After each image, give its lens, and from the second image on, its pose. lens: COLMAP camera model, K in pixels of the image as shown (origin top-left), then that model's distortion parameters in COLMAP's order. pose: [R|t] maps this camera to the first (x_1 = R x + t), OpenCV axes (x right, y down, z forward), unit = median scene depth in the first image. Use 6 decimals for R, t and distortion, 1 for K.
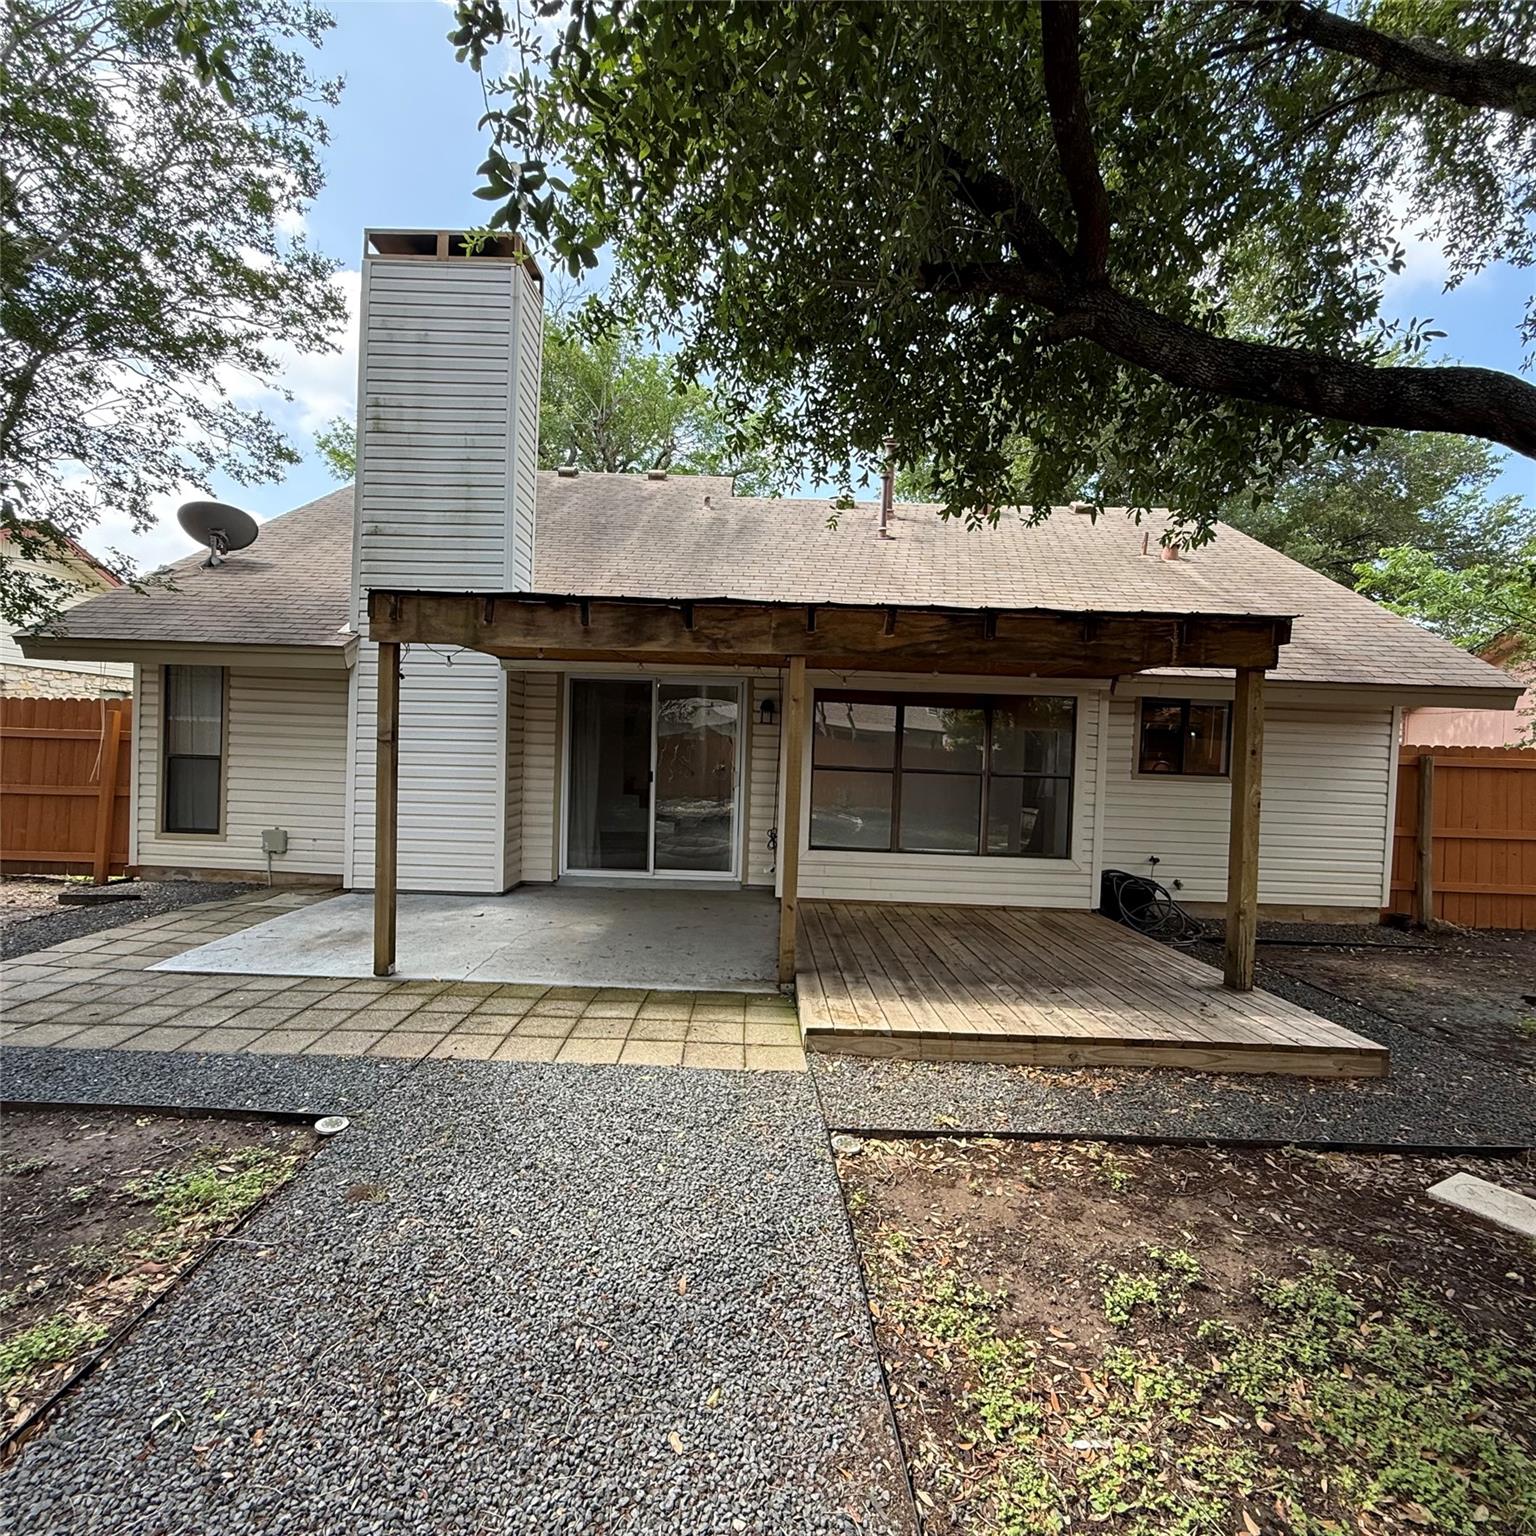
lens RADIAL K [[818.0, 0, 768.0], [0, 818.0, 768.0], [0, 0, 1]] dist [-0.001865, -0.000376]
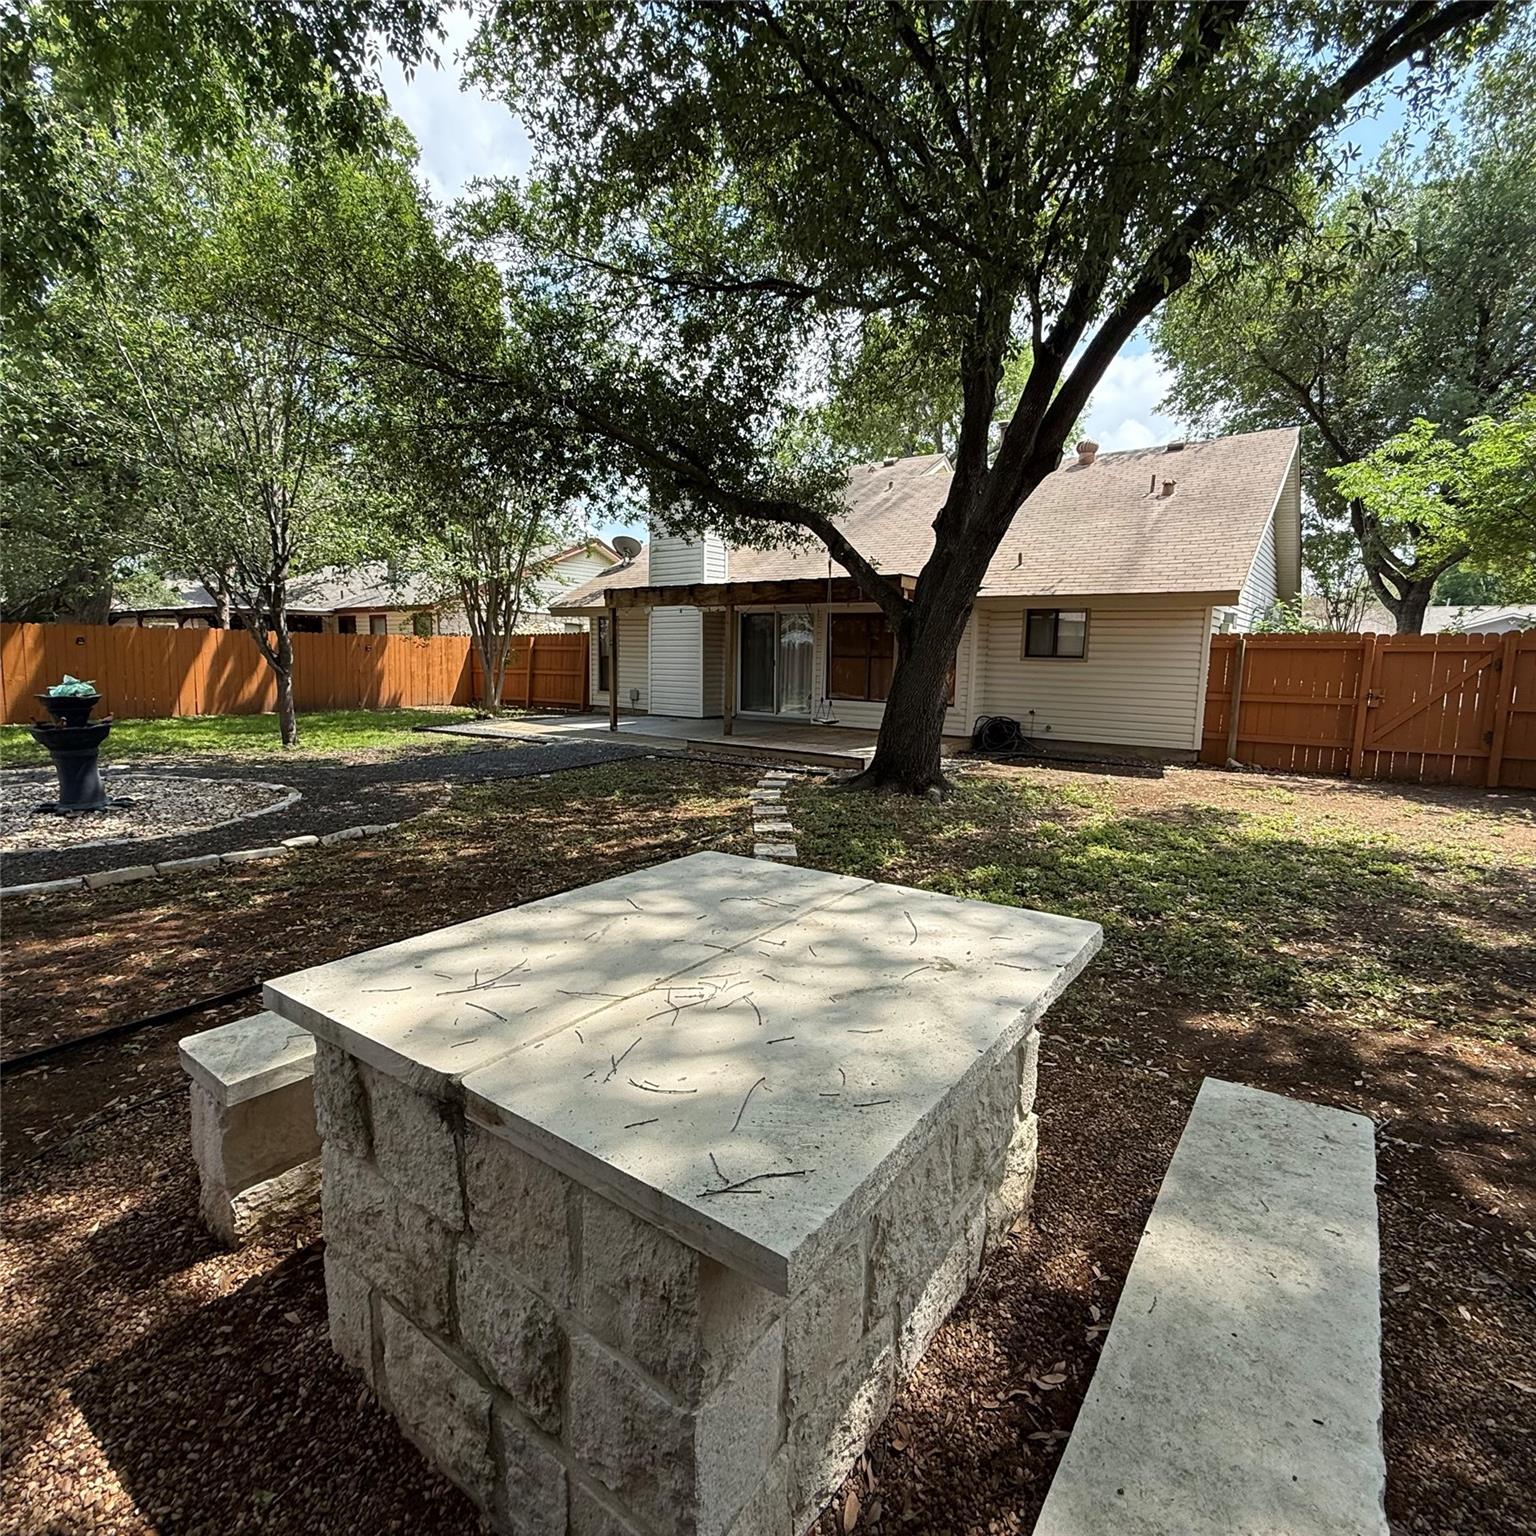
lens RADIAL K [[818.0, 0, 768.0], [0, 818.0, 768.0], [0, 0, 1]] dist [-0.001865, -0.000376]
pose [[0.809387, 0.061841, -0.584010, 0.992268], [0.003443, 0.993924, 0.110018, 0.043187], [0.587265, -0.091057, 0.804256, -0.590553]]
